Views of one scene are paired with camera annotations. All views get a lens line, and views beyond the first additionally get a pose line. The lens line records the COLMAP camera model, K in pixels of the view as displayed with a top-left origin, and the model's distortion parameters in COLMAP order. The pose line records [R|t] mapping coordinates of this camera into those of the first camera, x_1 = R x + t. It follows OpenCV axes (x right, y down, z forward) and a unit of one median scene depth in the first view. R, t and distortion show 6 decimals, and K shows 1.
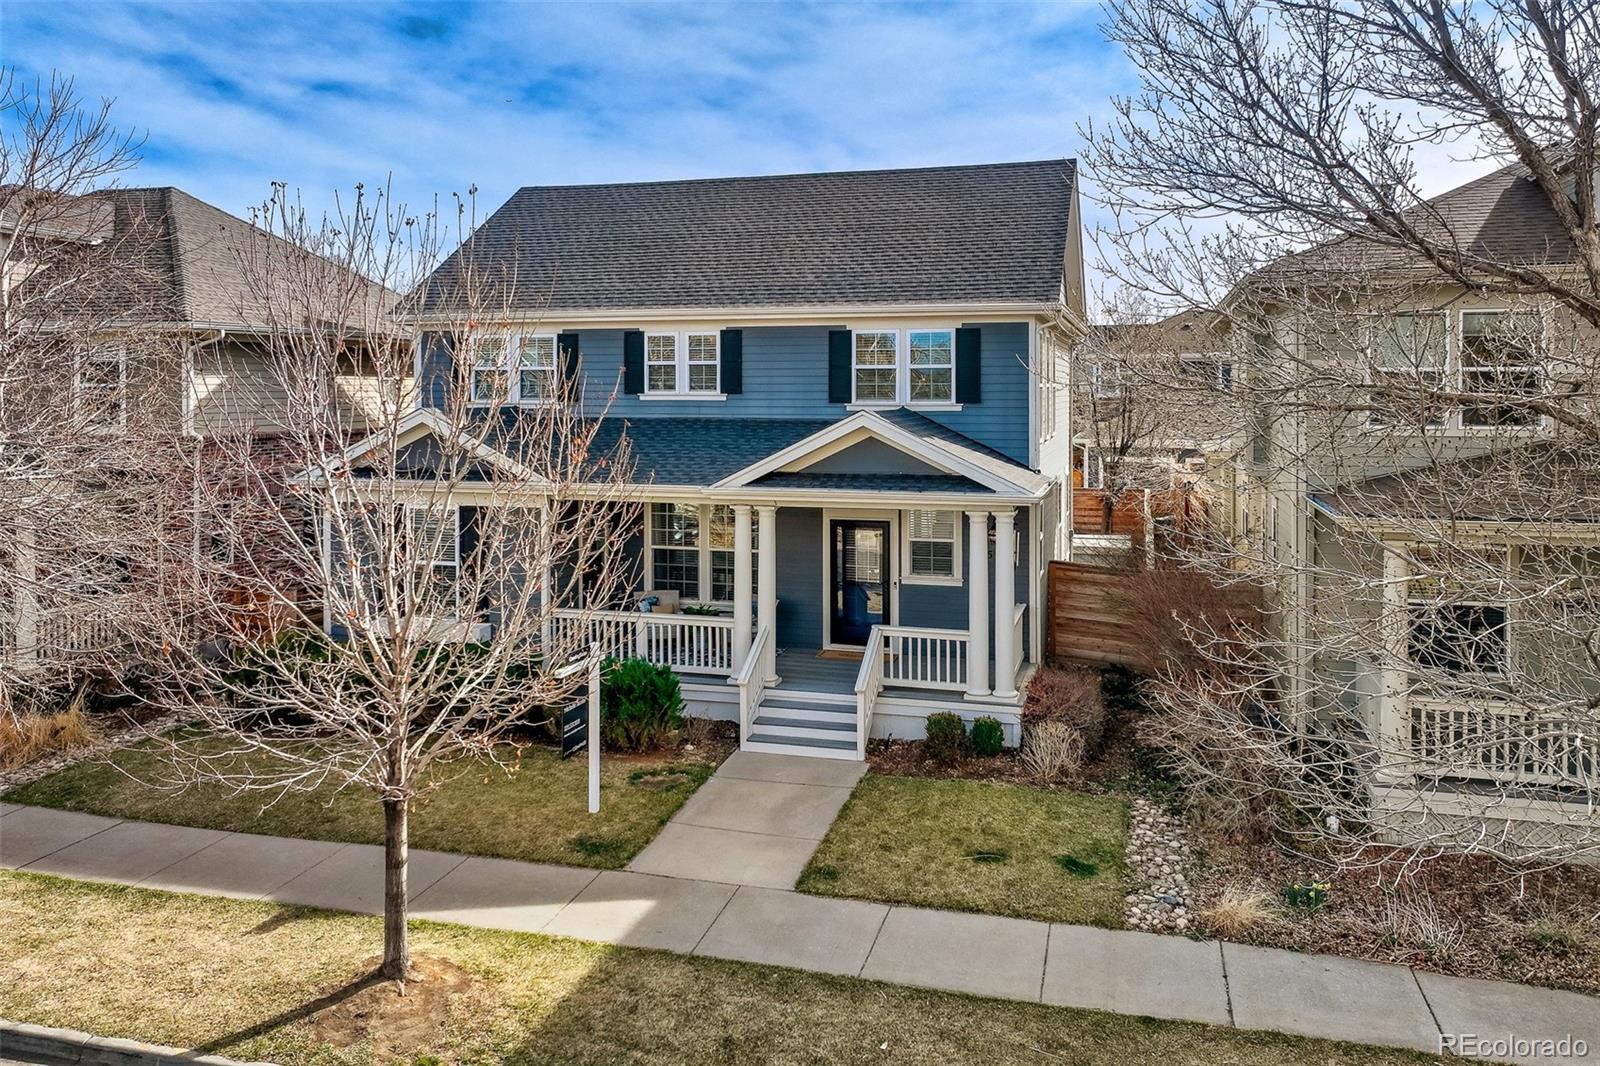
lens RADIAL K [[1173.1, 0, 806.4], [0, 1173.1, 527.3], [0, 0, 1]] dist [-0.010814, -0.000904]
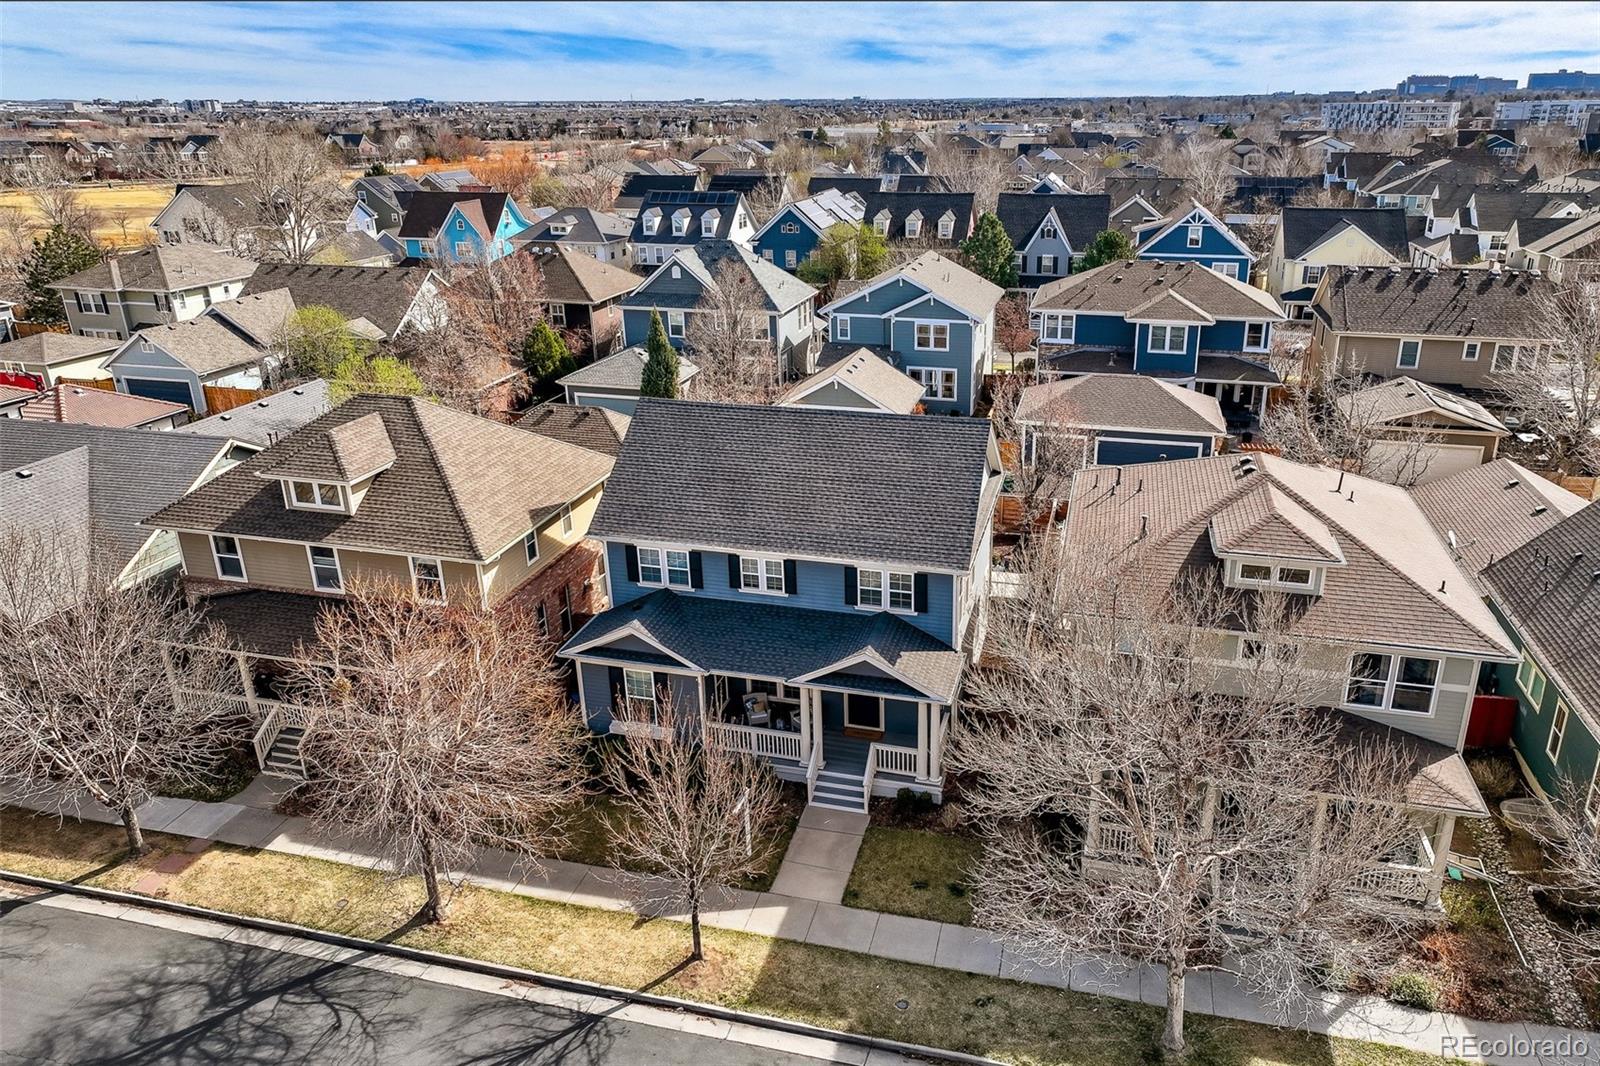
lens RADIAL K [[1128.9, 0, 808.5], [0, 1128.9, 537.0], [0, 0, 1]] dist [-0.002173, 0.016355]
pose [[0.999820, -0.018067, 0.005750, -0.070127], [0.016110, 0.969440, 0.244800, -0.915349], [-0.009997, -0.244663, 0.969557, -0.997044]]
